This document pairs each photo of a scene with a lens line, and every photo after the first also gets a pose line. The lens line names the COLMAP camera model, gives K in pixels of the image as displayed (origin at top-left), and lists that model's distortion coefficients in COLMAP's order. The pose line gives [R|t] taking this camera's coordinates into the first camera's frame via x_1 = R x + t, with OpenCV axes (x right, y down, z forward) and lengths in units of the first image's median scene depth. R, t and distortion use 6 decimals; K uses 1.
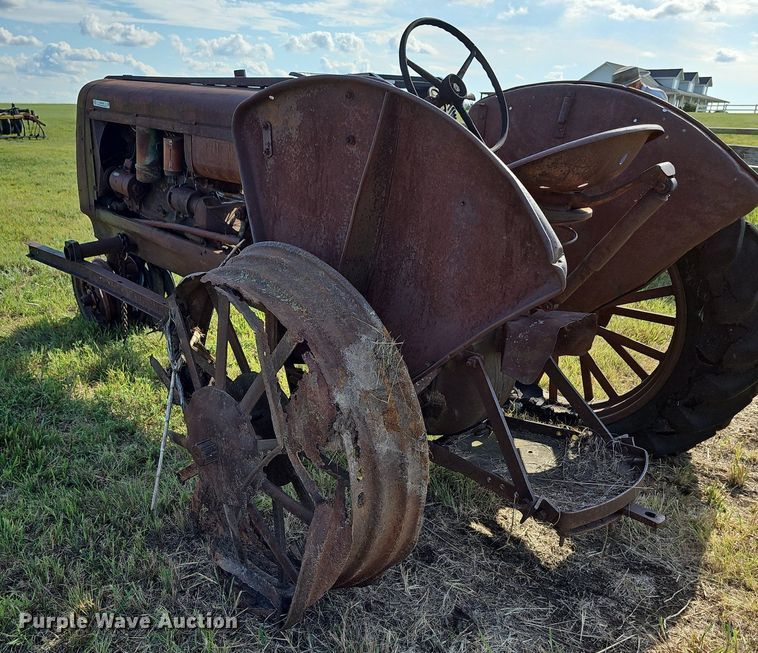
lens RADIAL K [[683.8, 0, 378.0], [0, 683.8, 331.5], [0, 0, 1]] dist [0.018644, -0.014514]
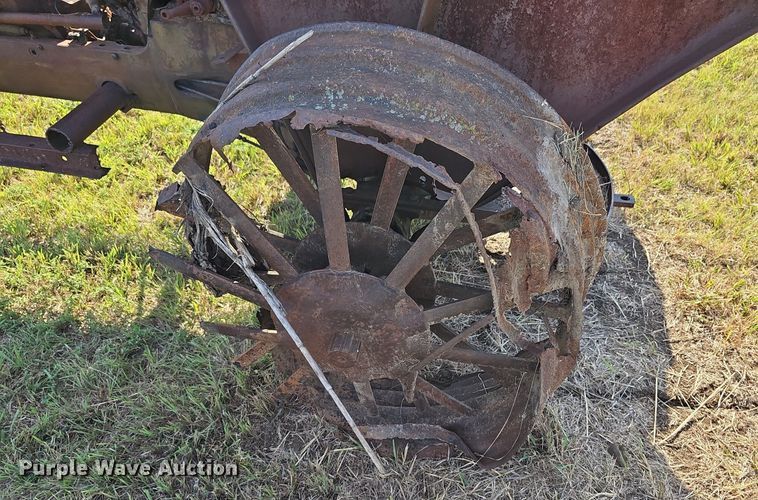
lens RADIAL K [[501.5, 0, 401.8], [0, 501.5, 255.1], [0, 0, 1]] dist [0.003051, -0.001325]
pose [[0.819517, -0.400429, 0.409936, -0.333463], [0.196575, 0.868384, 0.455266, -0.128294], [-0.538284, -0.292515, 0.790370, 0.494874]]
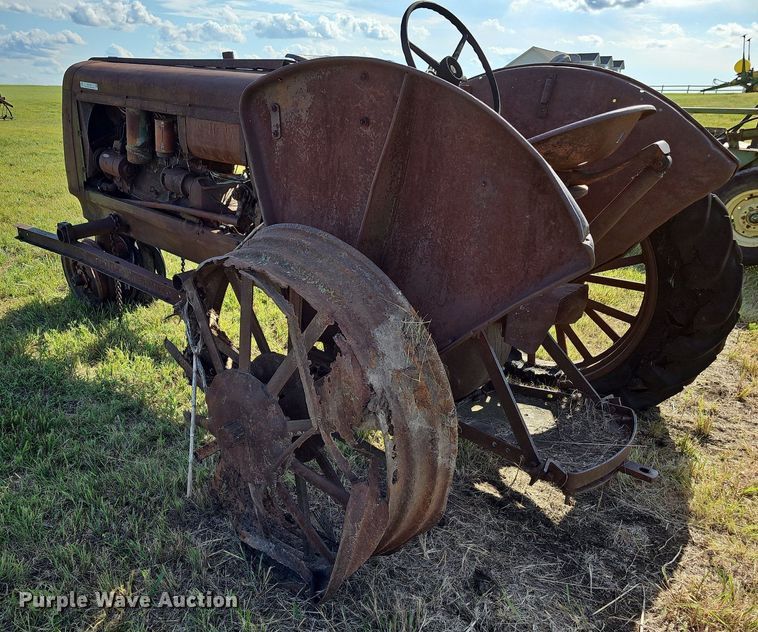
lens RADIAL K [[623.6, 0, 377.5], [0, 623.6, 312.8], [0, 0, 1]] dist [0.019865, -0.015339]
pose [[0.996690, -0.029557, 0.075733, -0.089554], [0.027390, 0.999190, 0.029489, -0.021018], [-0.076543, -0.027317, 0.996692, 0.061492]]
